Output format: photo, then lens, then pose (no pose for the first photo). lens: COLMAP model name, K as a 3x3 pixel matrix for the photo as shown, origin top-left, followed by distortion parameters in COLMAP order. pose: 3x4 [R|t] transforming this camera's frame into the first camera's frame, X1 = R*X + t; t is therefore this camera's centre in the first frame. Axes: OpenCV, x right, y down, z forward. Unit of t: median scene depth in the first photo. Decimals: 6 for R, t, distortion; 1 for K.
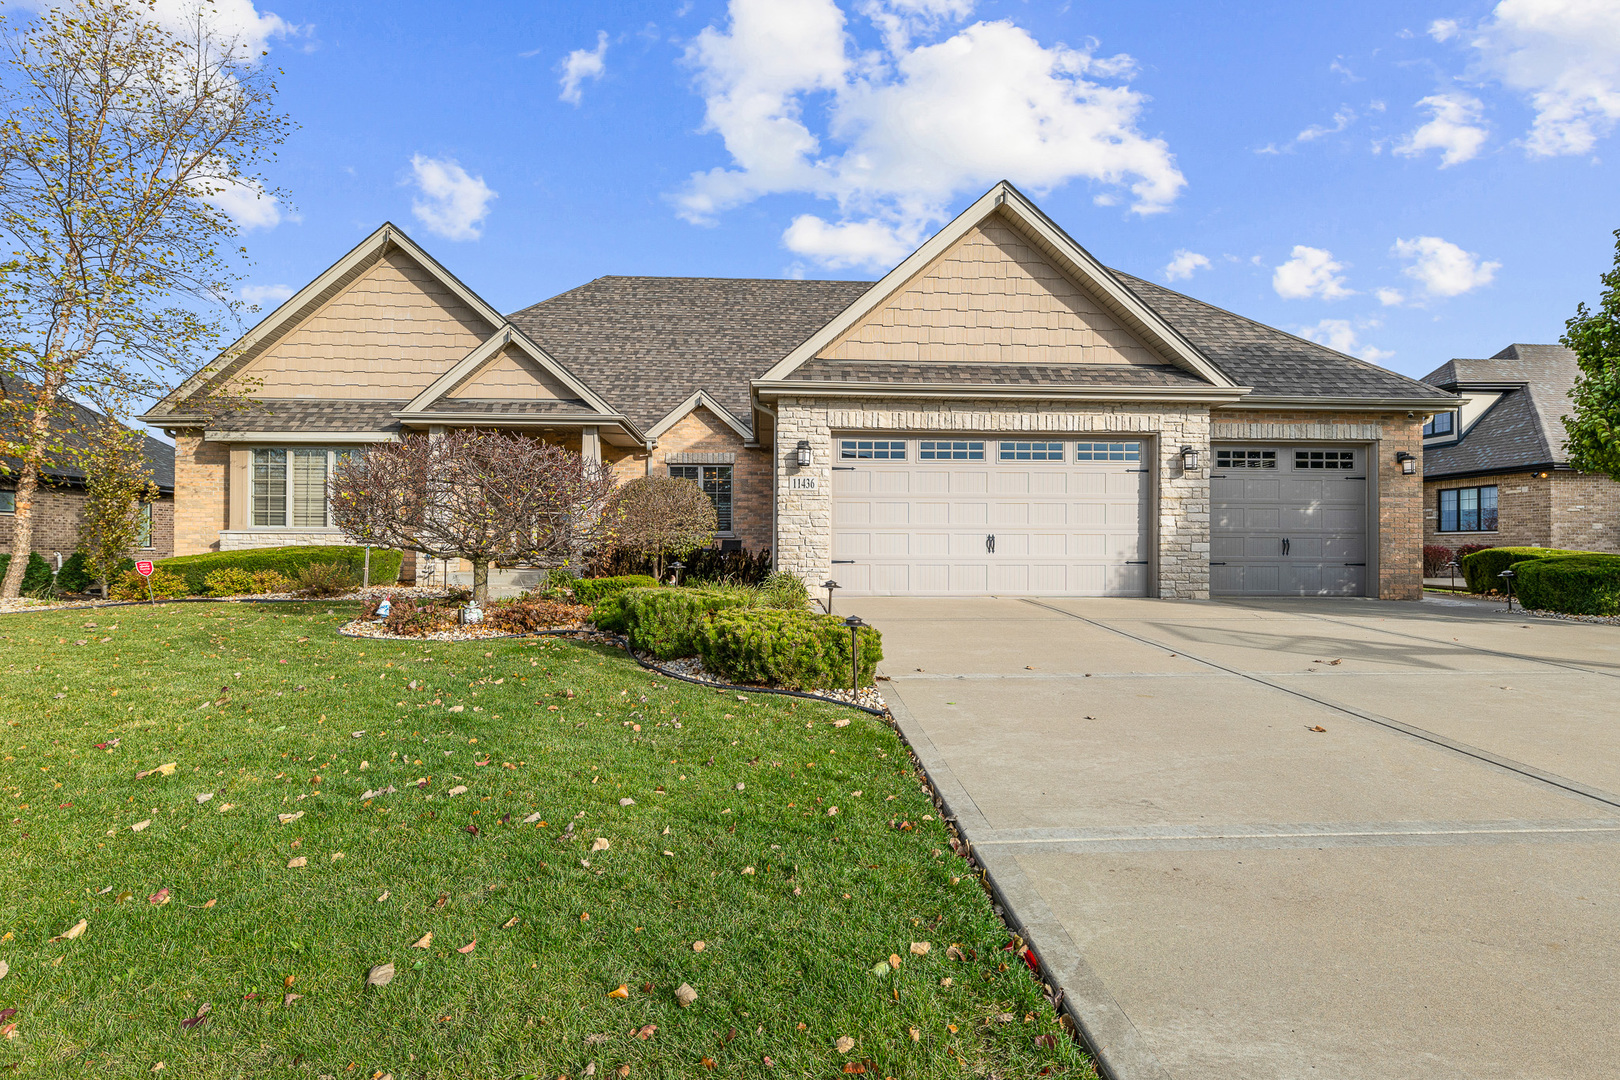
lens RADIAL K [[890.2, 0, 809.4], [0, 890.2, 537.4], [0, 0, 1]] dist [-0.008499, 0.001111]
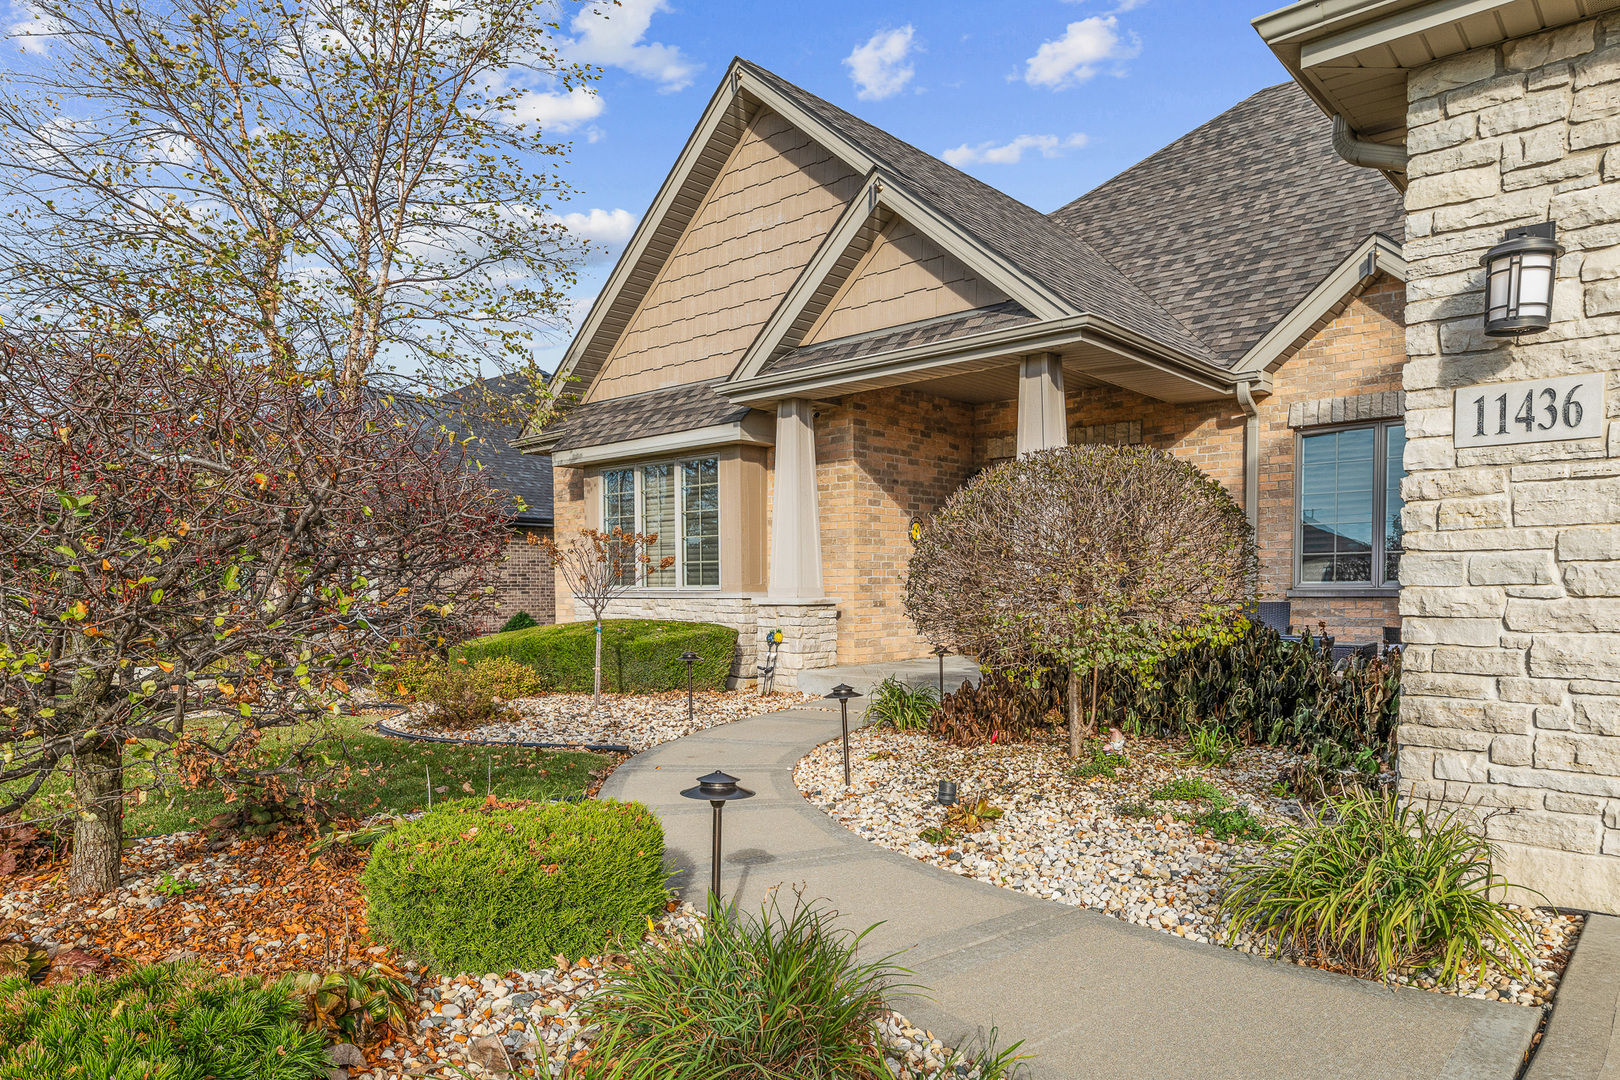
lens RADIAL K [[1031.9, 0, 816.3], [0, 1031.9, 595.1], [0, 0, 1]] dist [-0.005695, 0.003027]
pose [[0.680610, 0.002790, -0.732641, 0.053276], [0.011256, 0.999835, 0.014264, -0.016199], [0.732559, -0.017955, 0.680466, 0.579241]]
